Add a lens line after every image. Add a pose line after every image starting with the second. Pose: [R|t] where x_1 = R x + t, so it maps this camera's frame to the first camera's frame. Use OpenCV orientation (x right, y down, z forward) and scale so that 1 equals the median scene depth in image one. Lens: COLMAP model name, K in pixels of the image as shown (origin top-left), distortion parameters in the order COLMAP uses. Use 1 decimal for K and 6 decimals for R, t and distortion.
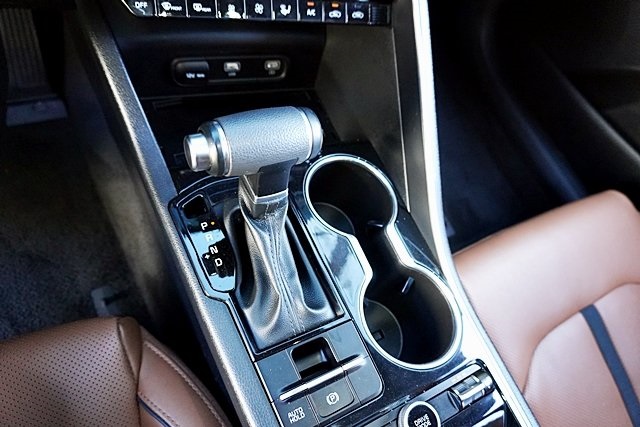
lens RADIAL K [[429.8, 0, 319.4], [0, 429.8, 215.3], [0, 0, 1]] dist [-0.057626, 0.038070]
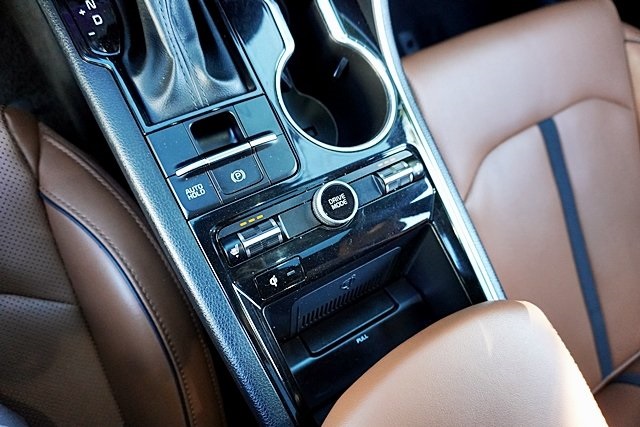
lens RADIAL K [[429.8, 0, 319.4], [0, 429.8, 215.3], [0, 0, 1]] dist [-0.057626, 0.038070]
pose [[0.998895, -0.004716, 0.046753, 0.141601], [-0.010570, 0.946905, 0.321338, 0.194844], [-0.045786, -0.321478, 0.945810, 0.105442]]
